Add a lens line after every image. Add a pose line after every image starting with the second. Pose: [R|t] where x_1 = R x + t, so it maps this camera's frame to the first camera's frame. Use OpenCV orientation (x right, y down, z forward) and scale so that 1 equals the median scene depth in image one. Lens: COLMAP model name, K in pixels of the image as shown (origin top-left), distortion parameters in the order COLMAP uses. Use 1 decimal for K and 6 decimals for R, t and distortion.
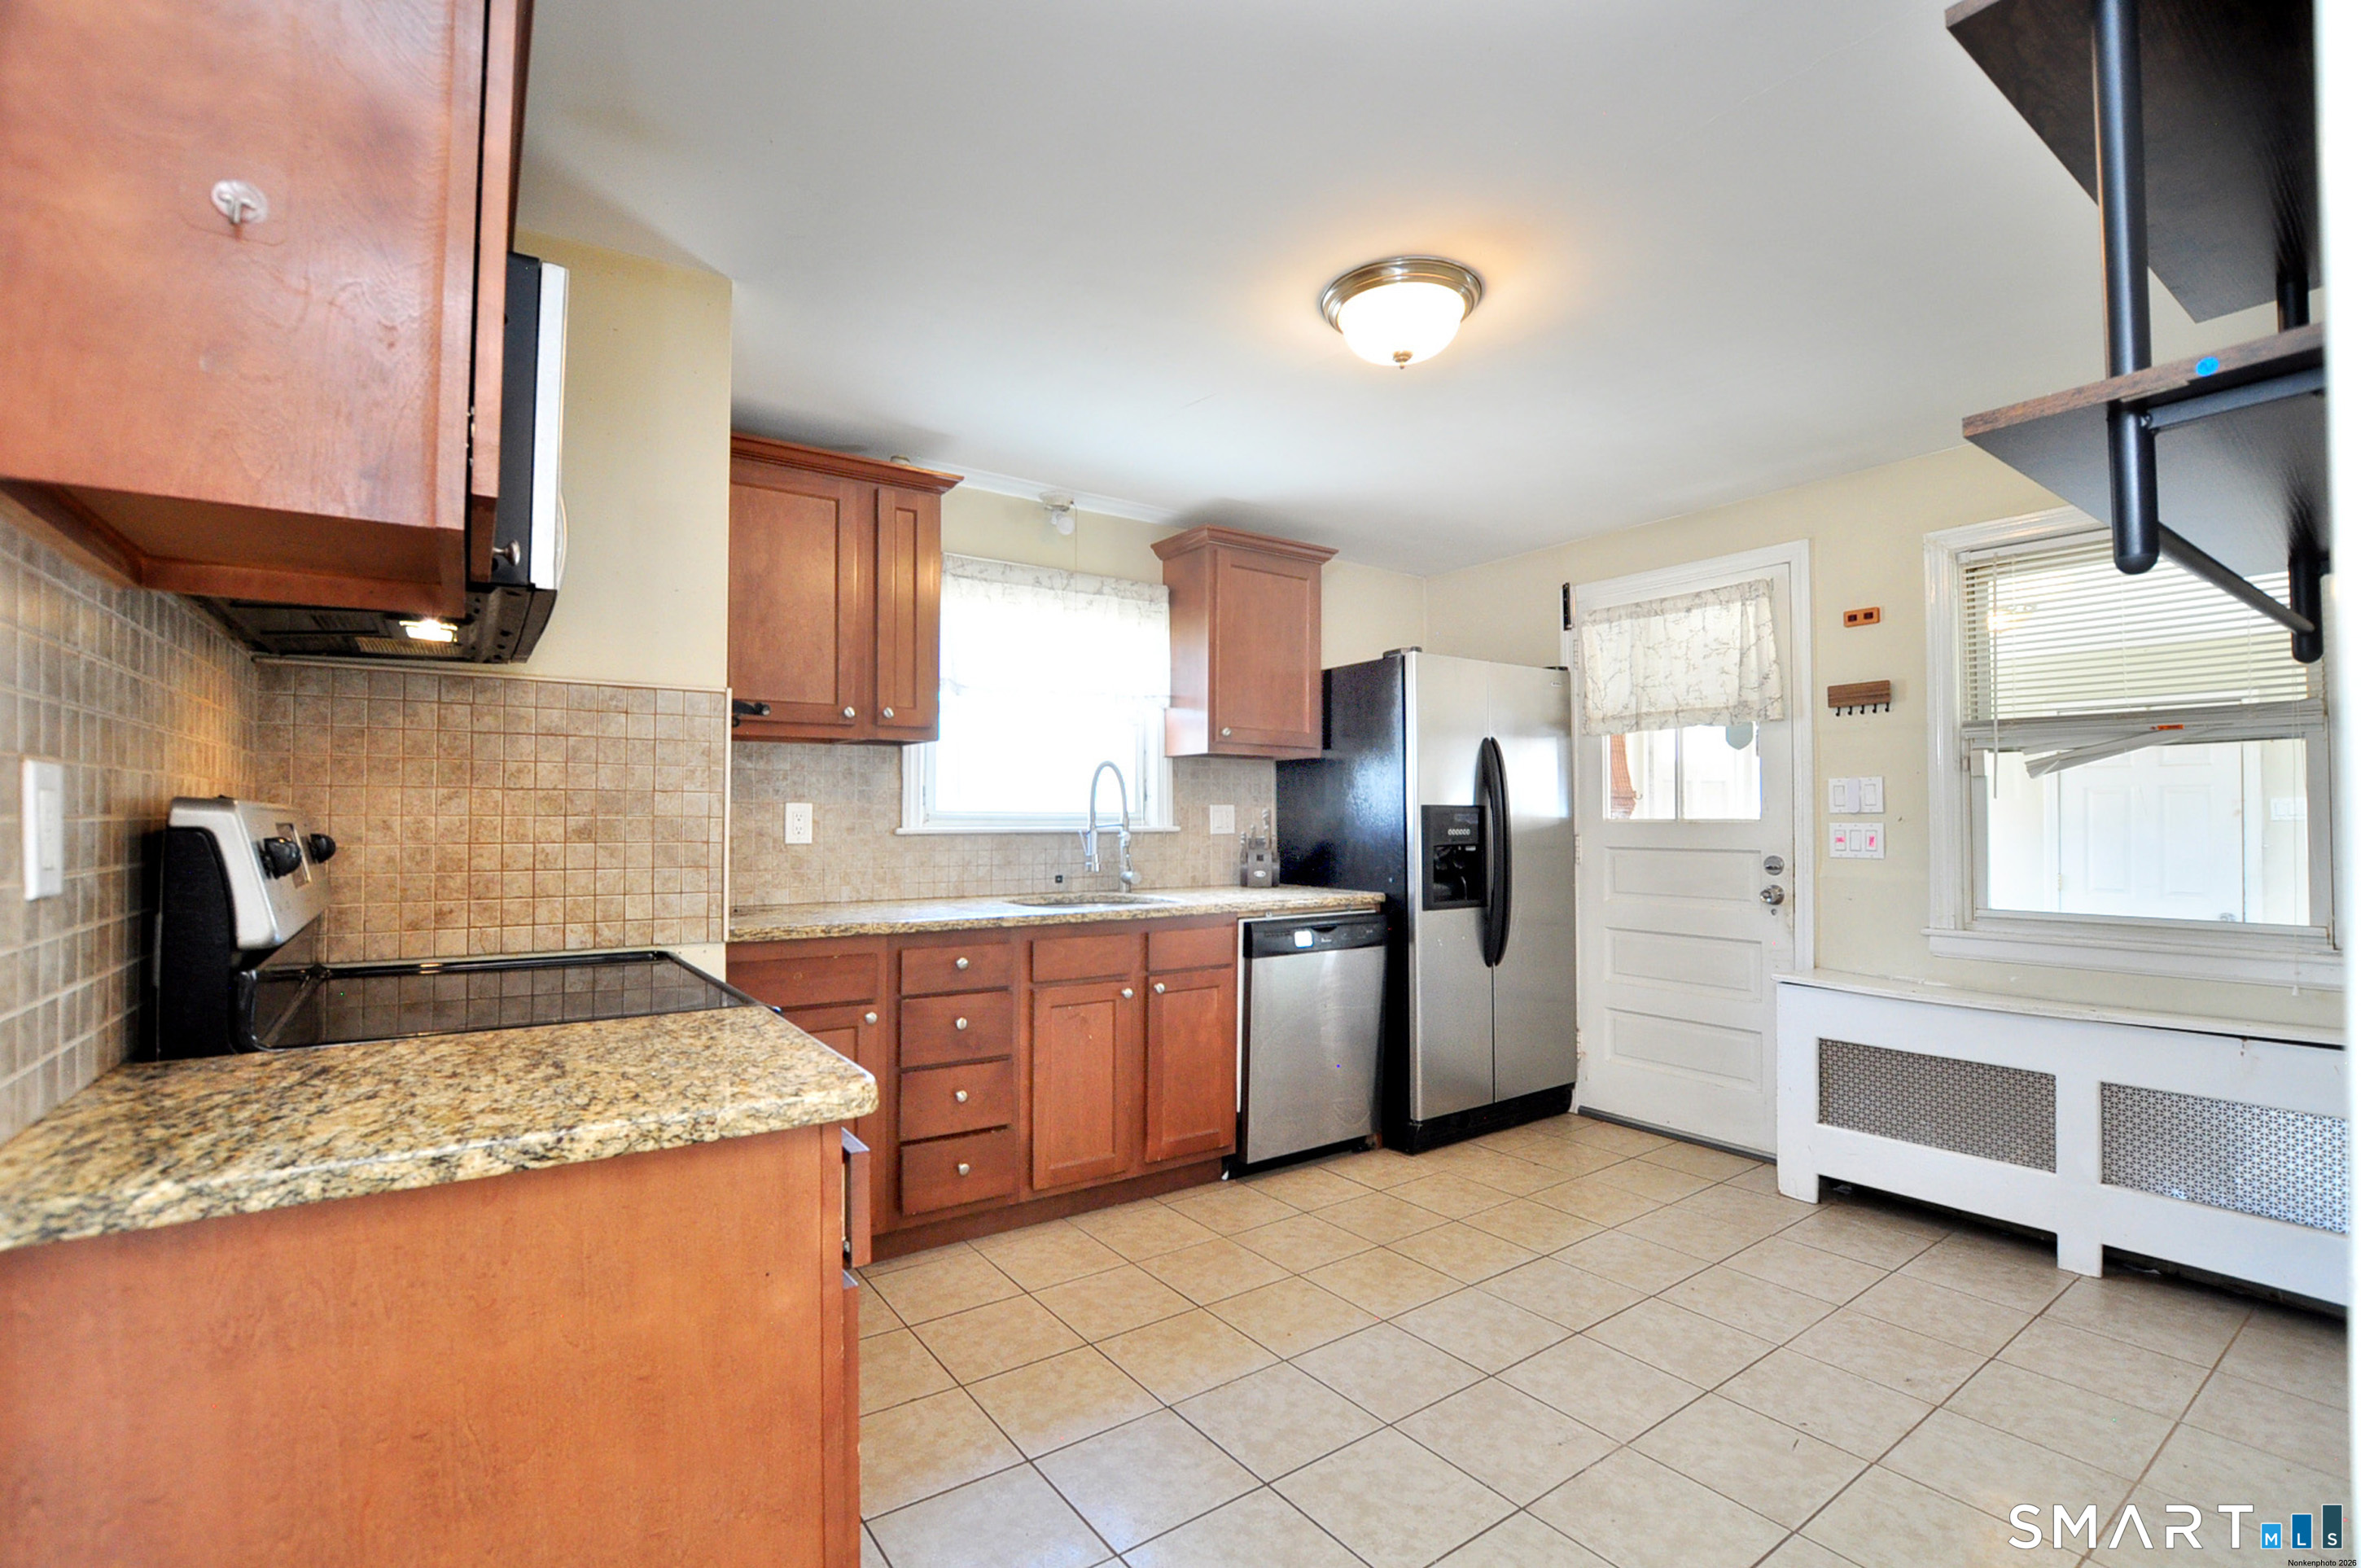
lens RADIAL K [[1049.2, 0, 1141.1], [0, 1049.2, 811.7], [0, 0, 1]] dist [-0.036385, 0.001133]
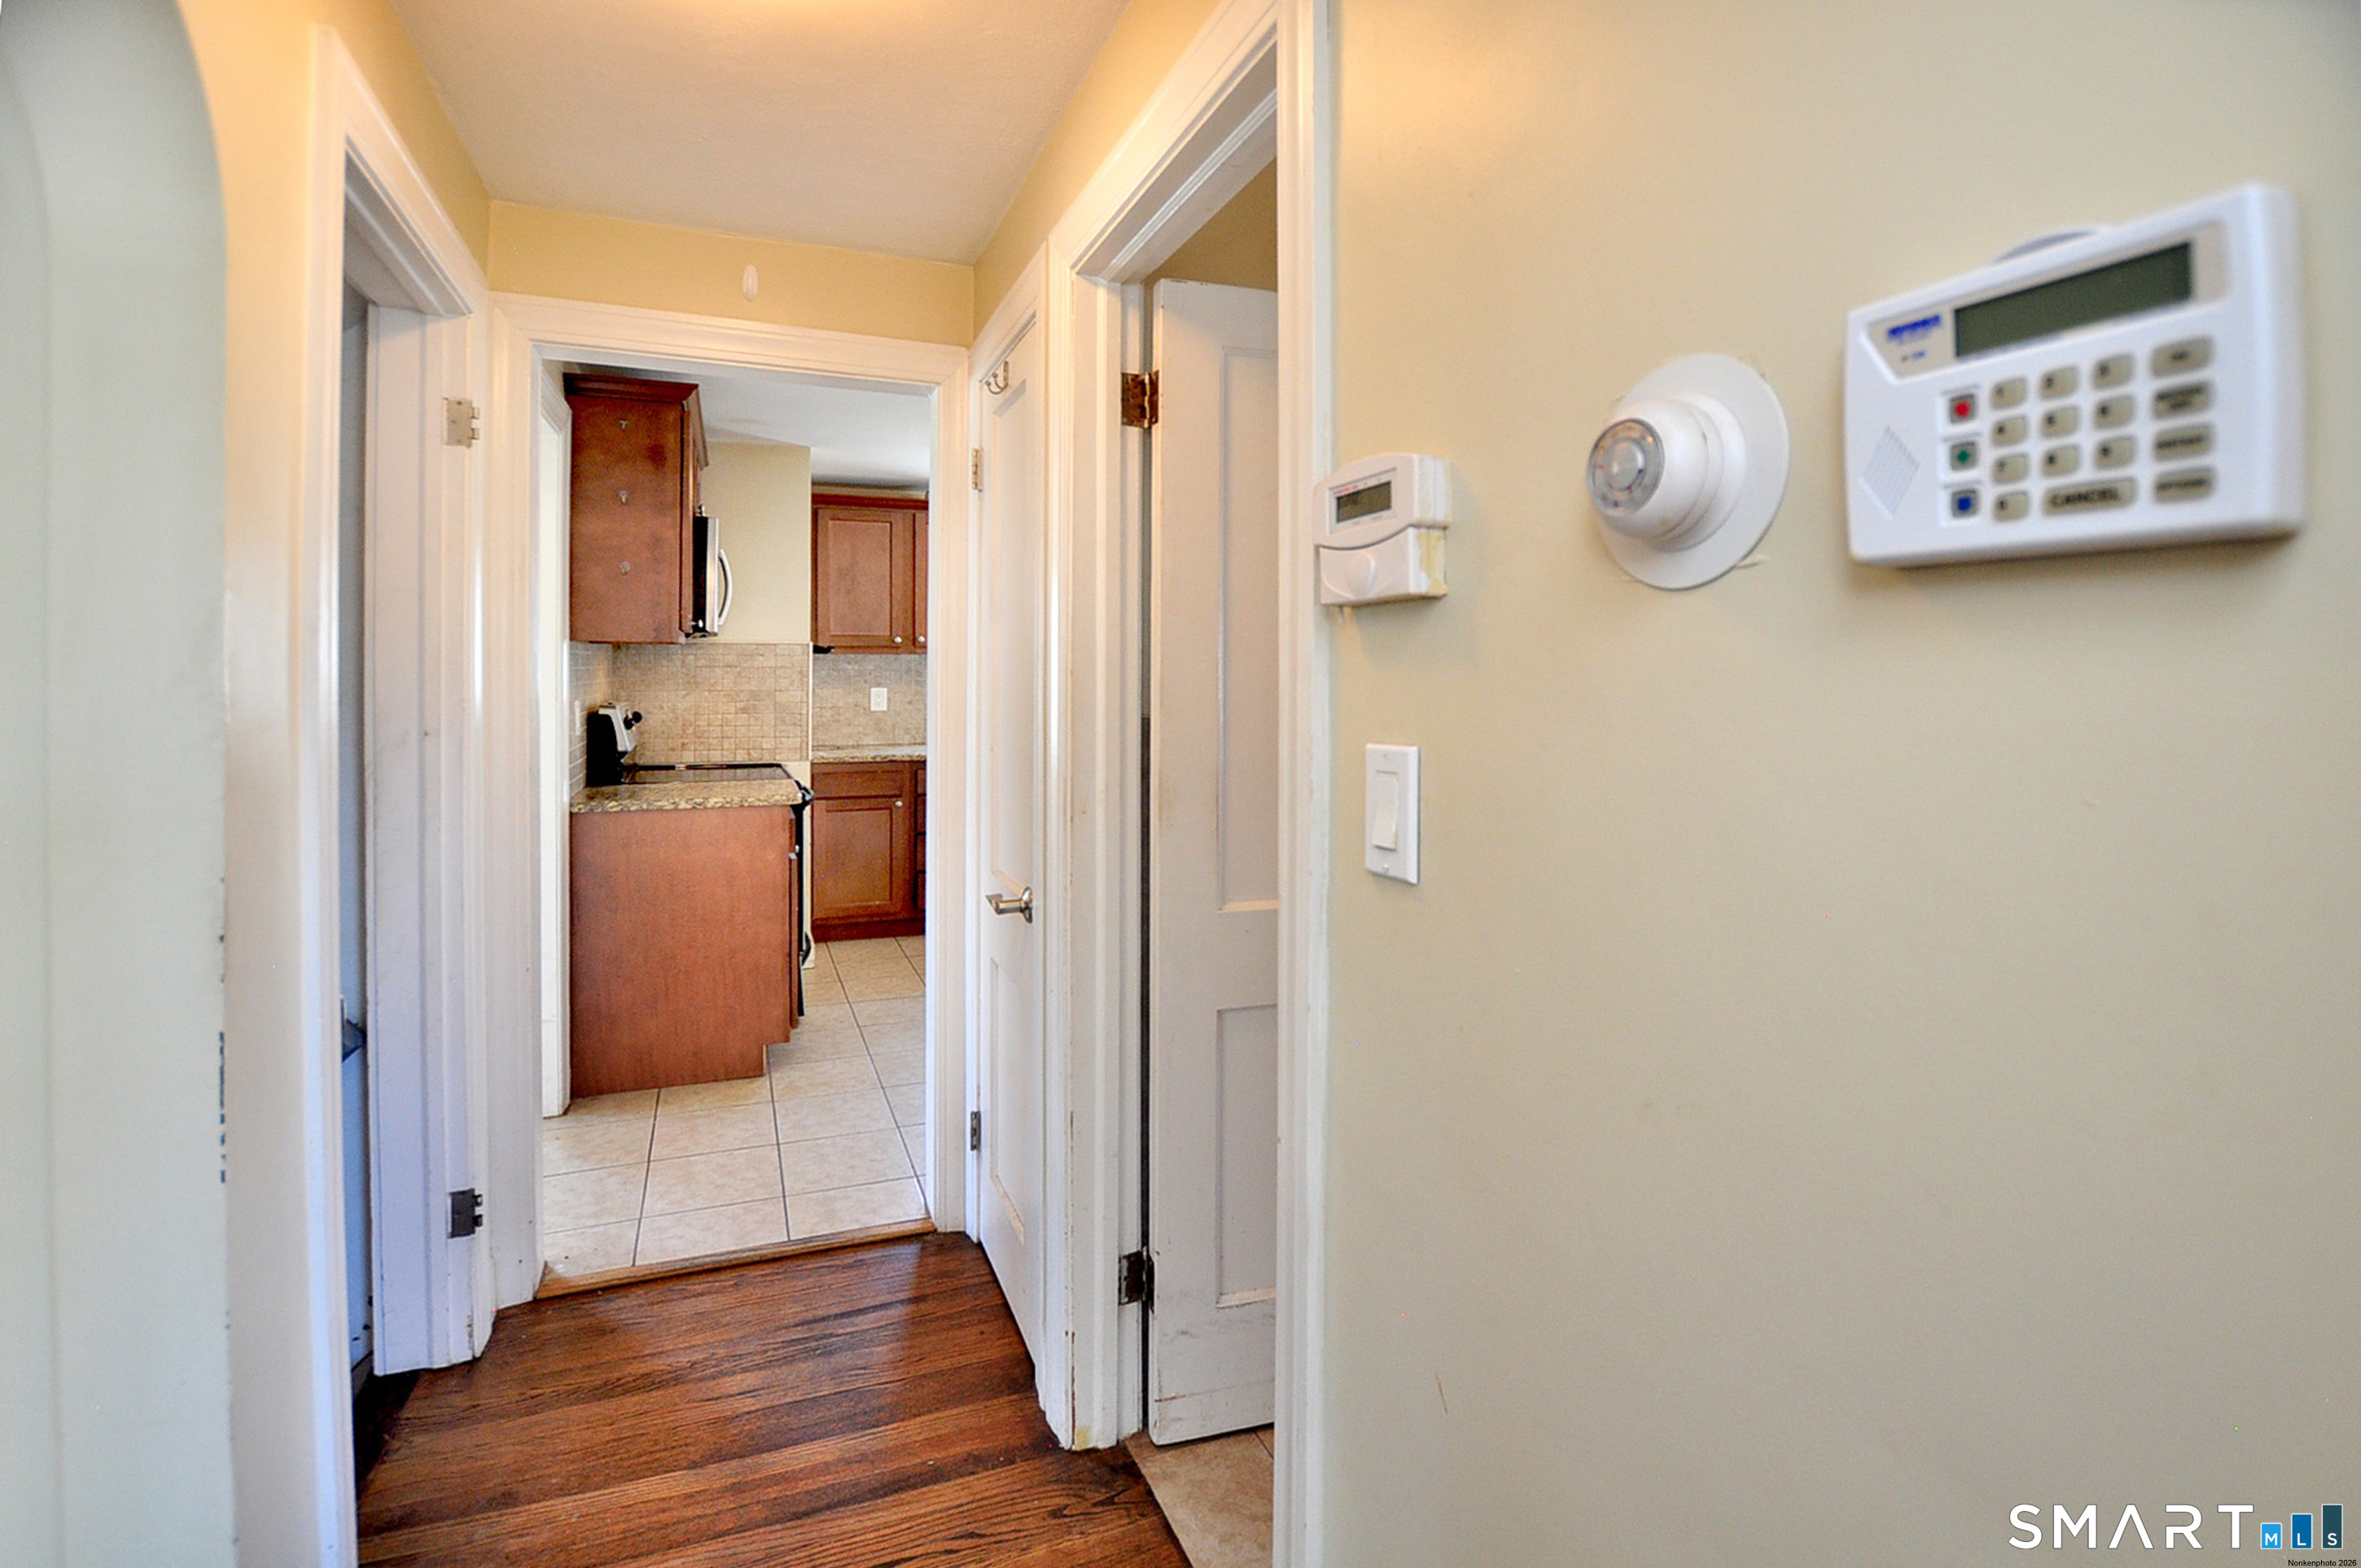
lens RADIAL K [[1049.2, 0, 1194.2], [0, 1049.2, 700.3], [0, 0, 1]] dist [-0.036385, 0.001133]
pose [[0.986506, 0.010826, -0.163364, 0.717967], [-0.005104, 0.999360, 0.035409, -0.077140], [0.163643, -0.034097, 0.985930, -0.963405]]
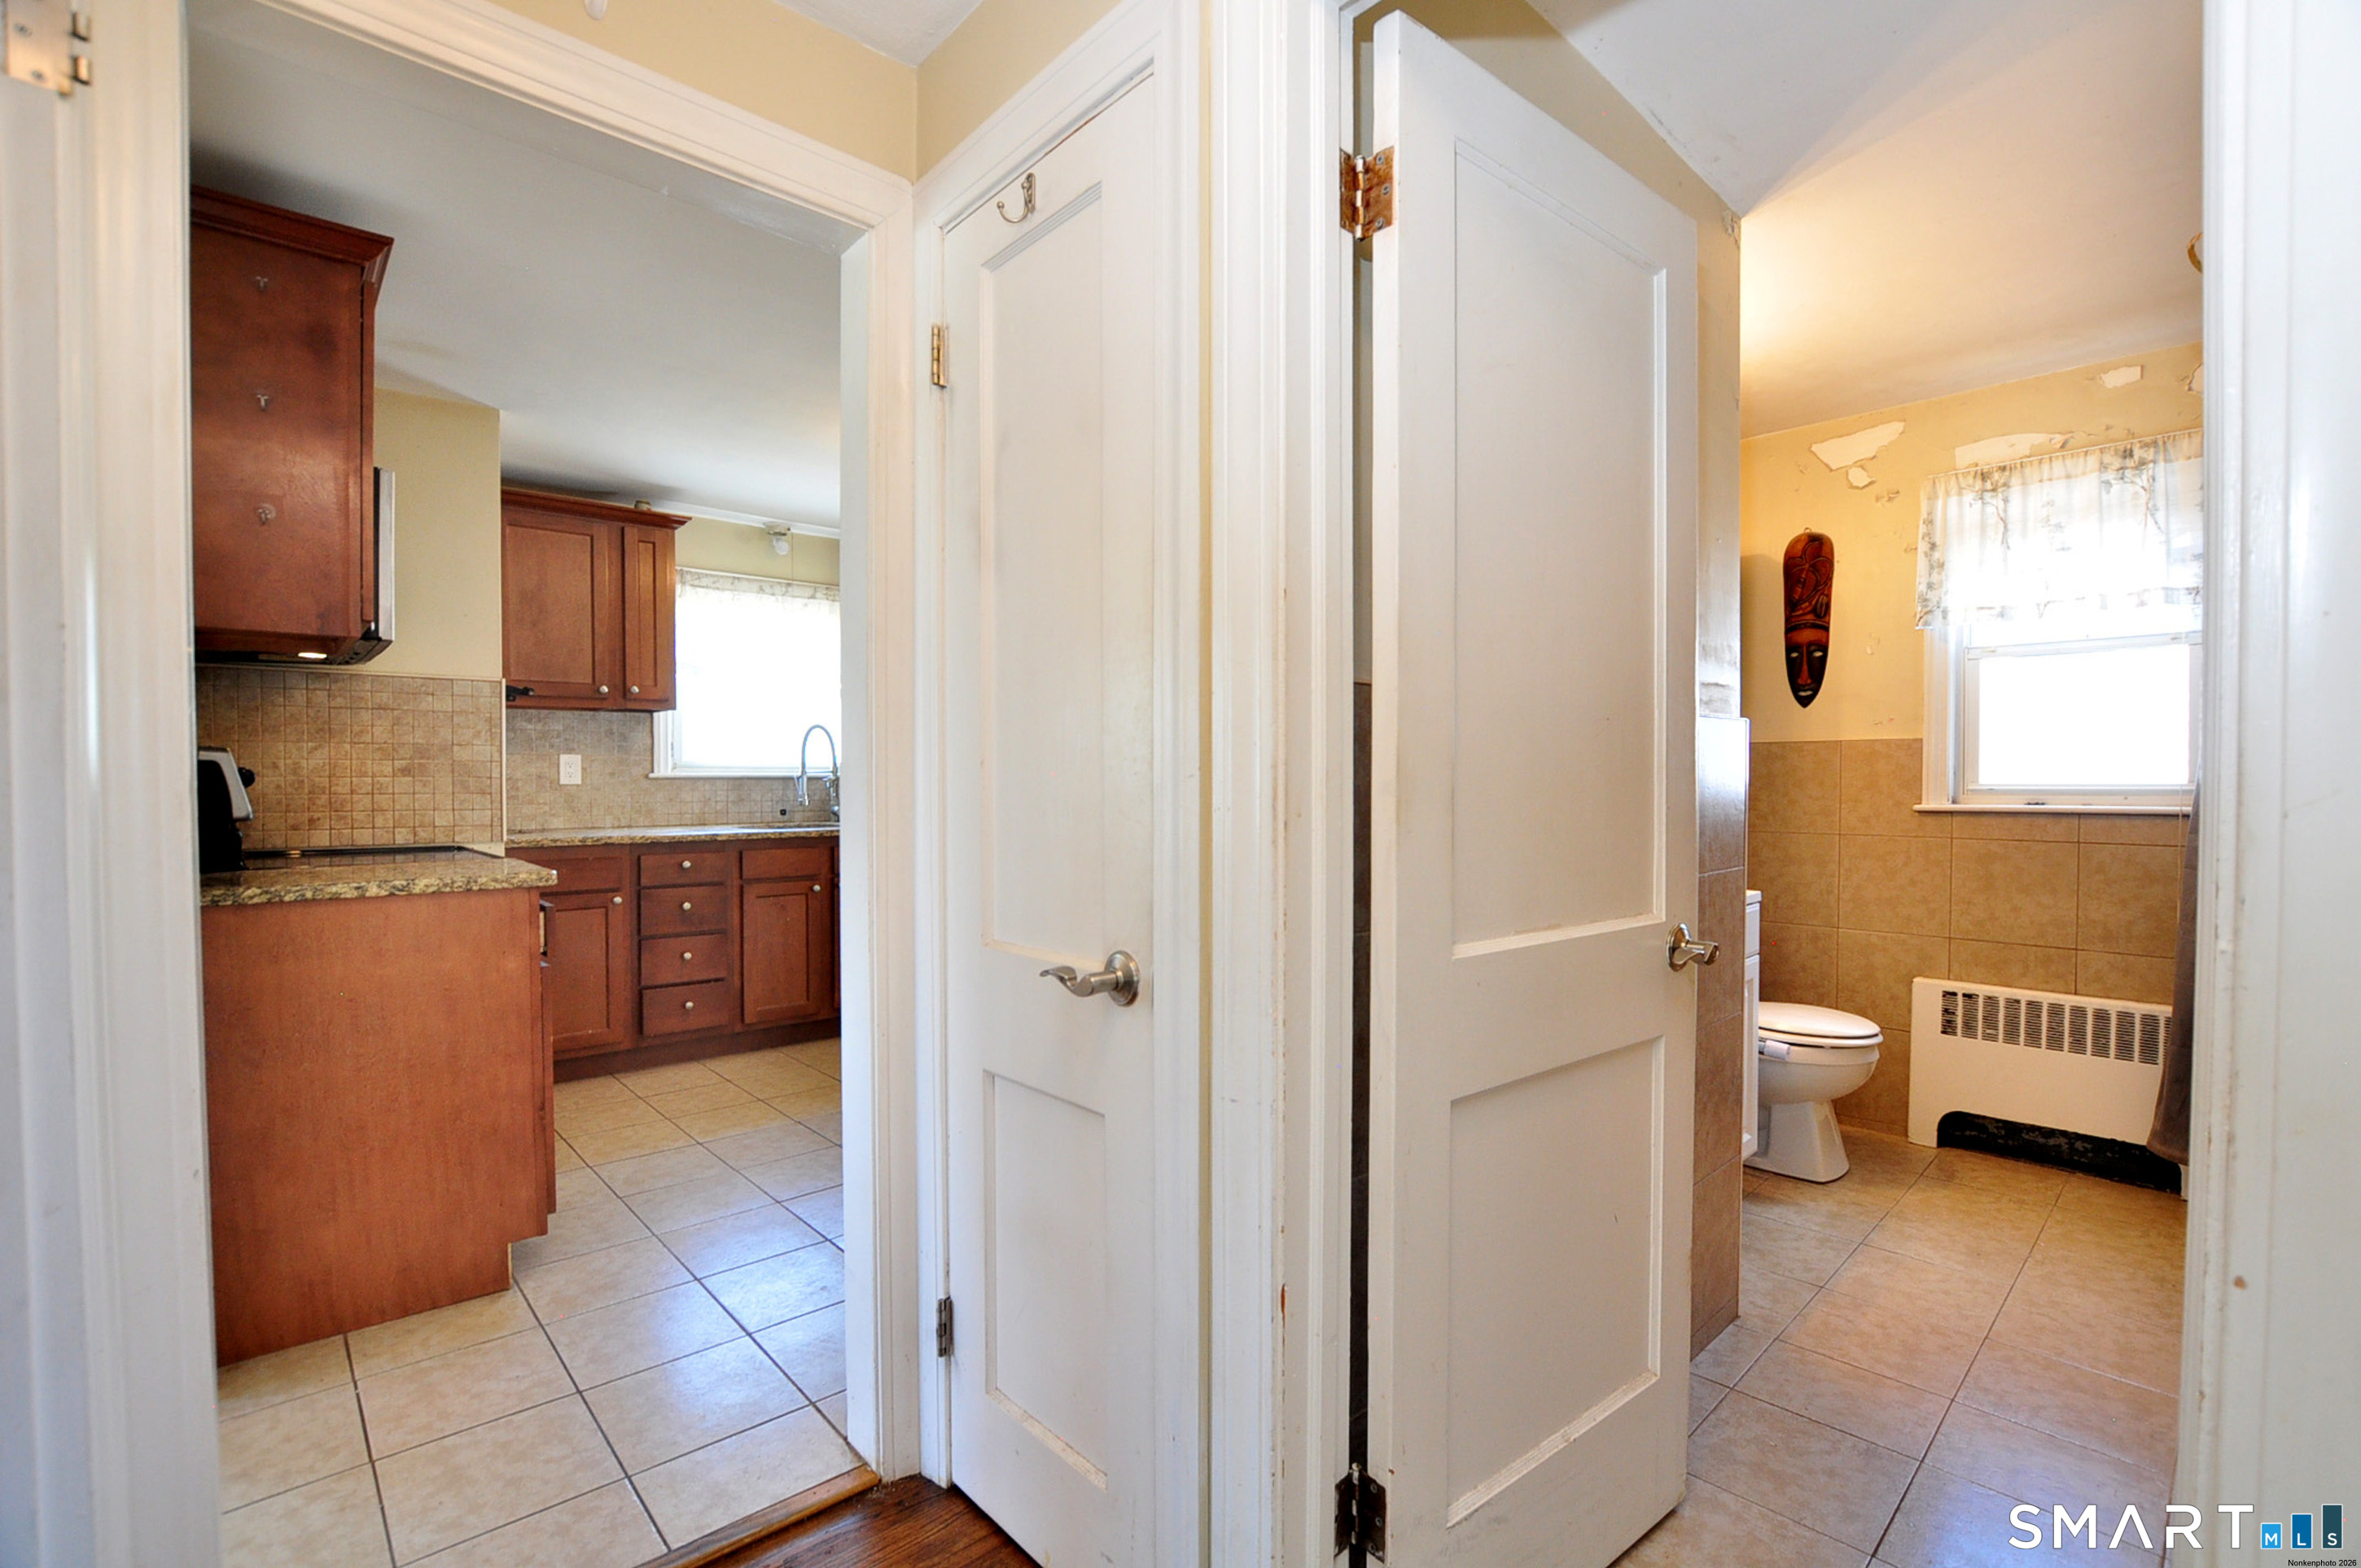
lens RADIAL K [[1049.2, 0, 1160.0], [0, 1049.2, 808.6], [0, 0, 1]] dist [-0.036385, 0.001133]
pose [[0.988004, -0.005507, 0.154329, 0.328492], [-0.000230, 0.999310, 0.037133, 0.017430], [-0.154427, -0.036724, 0.987321, -0.669570]]
